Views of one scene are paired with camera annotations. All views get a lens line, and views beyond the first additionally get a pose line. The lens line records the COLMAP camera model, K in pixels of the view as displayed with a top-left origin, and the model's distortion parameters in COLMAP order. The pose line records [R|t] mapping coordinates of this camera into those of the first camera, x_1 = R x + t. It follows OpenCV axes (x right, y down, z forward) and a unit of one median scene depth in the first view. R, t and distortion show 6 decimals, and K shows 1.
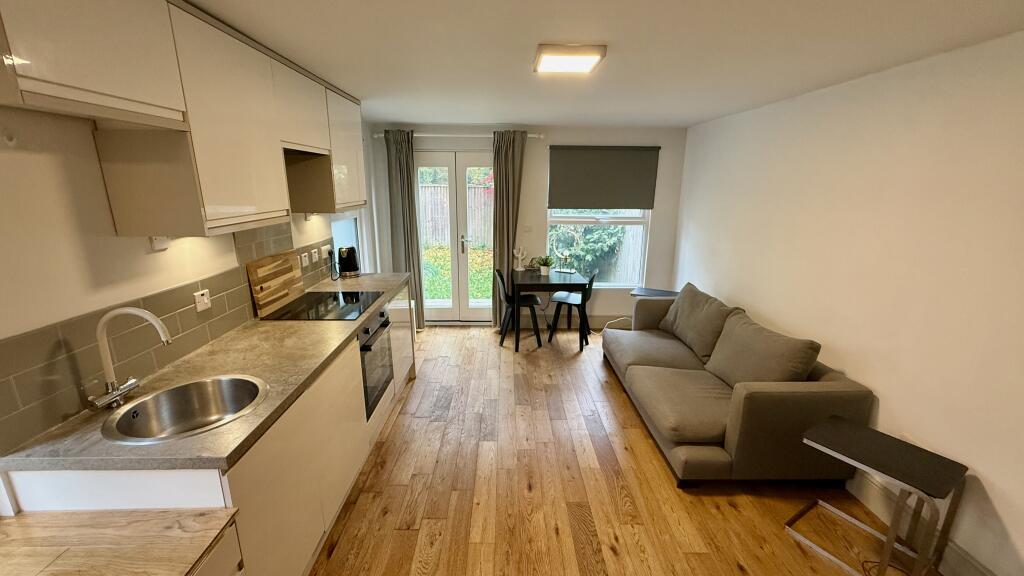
lens RADIAL K [[407.3, 0, 509.2], [0, 407.3, 288.7], [0, 0, 1]] dist [0.000782, -0.000074]
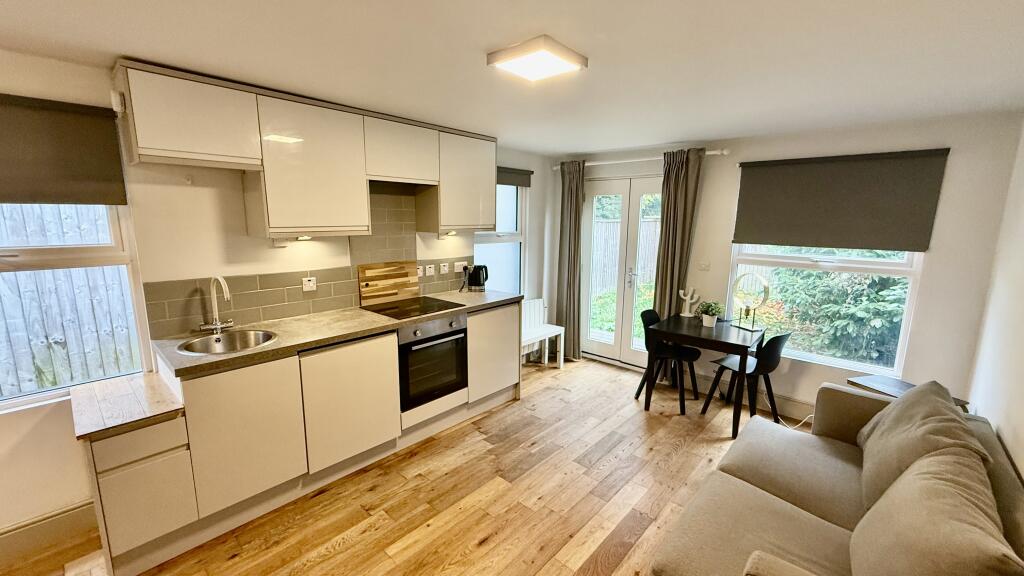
lens RADIAL K [[407.3, 0, 509.2], [0, 407.3, 288.7], [0, 0, 1]] dist [0.000782, -0.000074]
pose [[0.732073, 0.119500, -0.670663, 0.439645], [-0.175736, 0.984300, -0.016443, -0.033394], [0.658169, 0.129898, 0.741580, 0.221041]]
